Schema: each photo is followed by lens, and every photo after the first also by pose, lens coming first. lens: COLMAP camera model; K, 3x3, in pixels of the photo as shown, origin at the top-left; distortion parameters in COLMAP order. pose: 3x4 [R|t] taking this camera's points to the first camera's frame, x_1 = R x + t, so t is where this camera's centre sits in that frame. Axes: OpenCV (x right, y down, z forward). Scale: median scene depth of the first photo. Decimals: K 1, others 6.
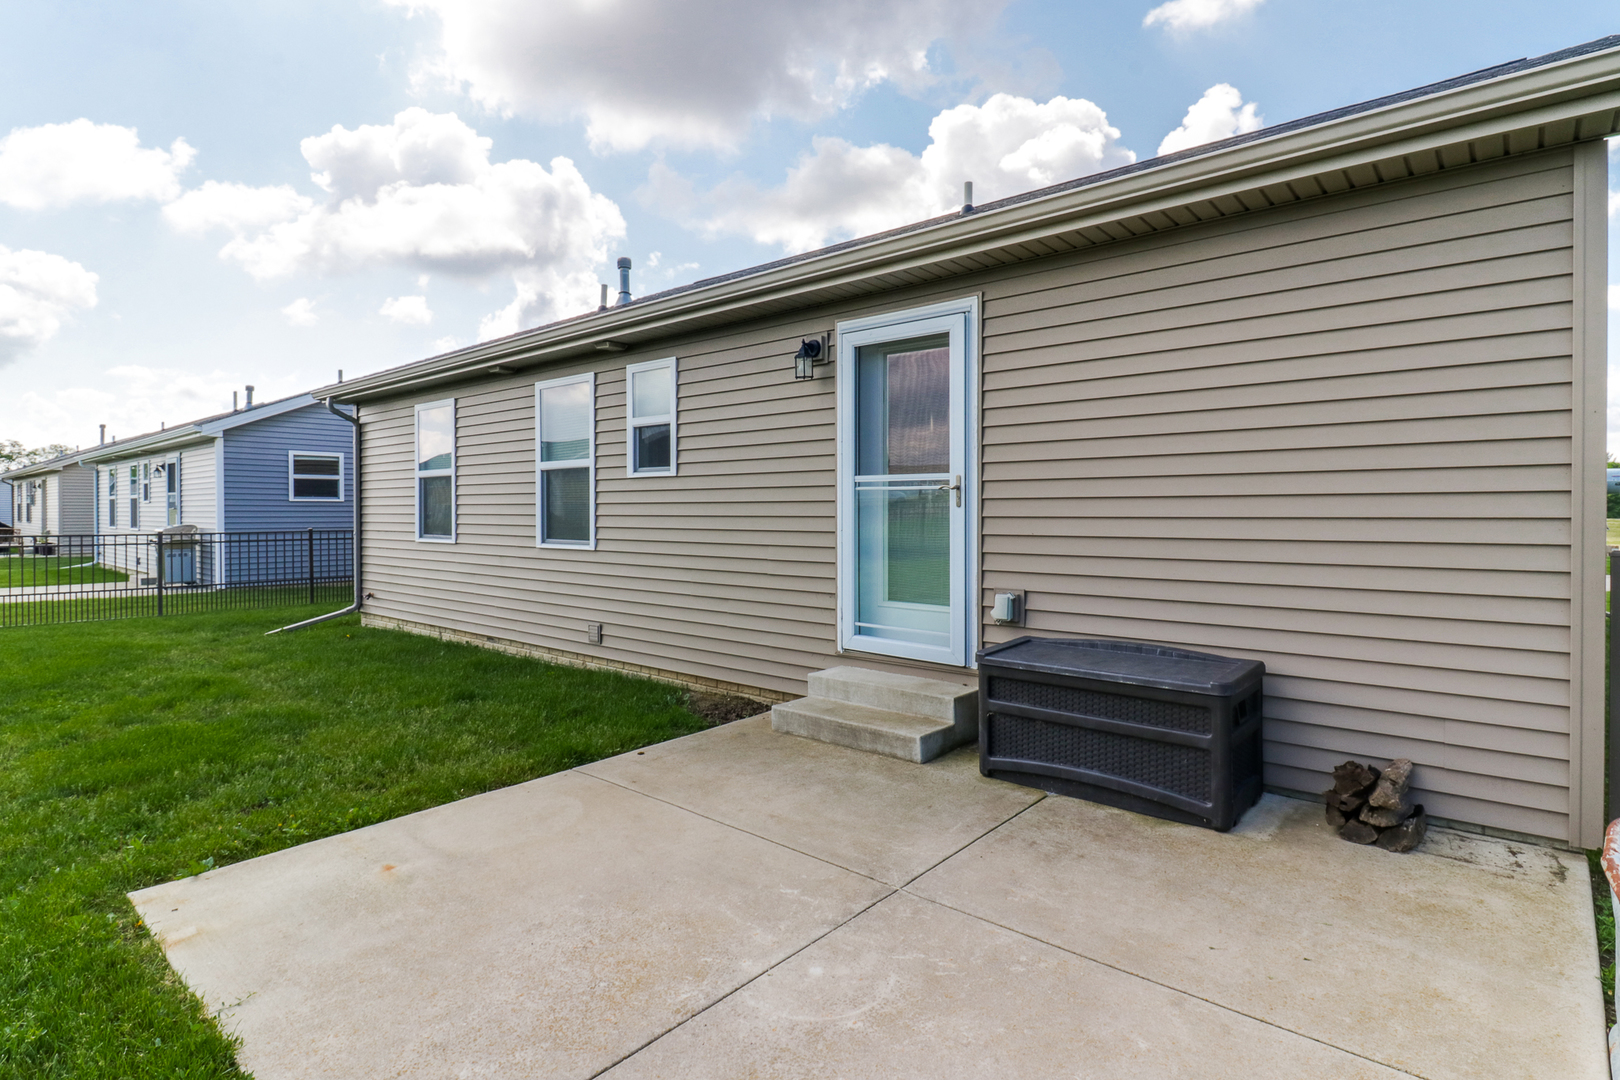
lens RADIAL K [[817.8, 0, 838.2], [0, 817.8, 516.6], [0, 0, 1]] dist [0.002294, -0.000267]
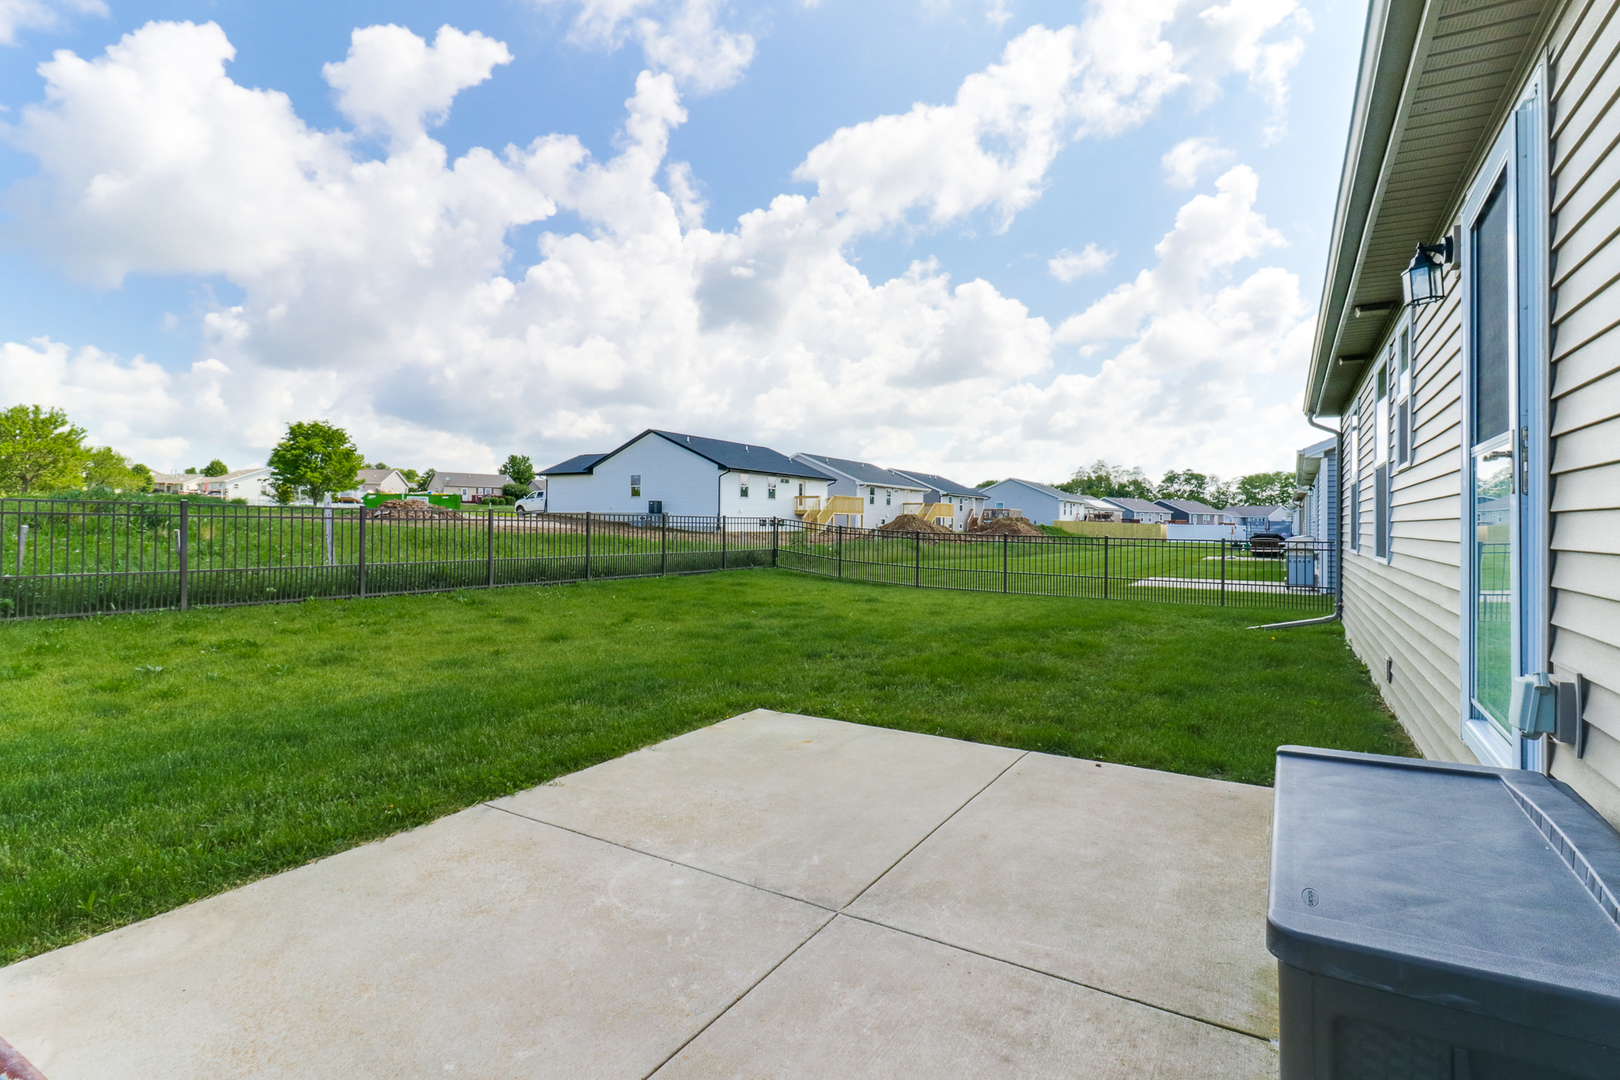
lens RADIAL K [[753.9, 0, 843.2], [0, 753.9, 523.8], [0, 0, 1]] dist [0.019628, -0.004396]
pose [[0.165241, -0.005516, -0.986238, 0.839811], [-0.013871, 0.999872, -0.007916, 0.021087], [0.986156, 0.014988, 0.165143, 0.780493]]
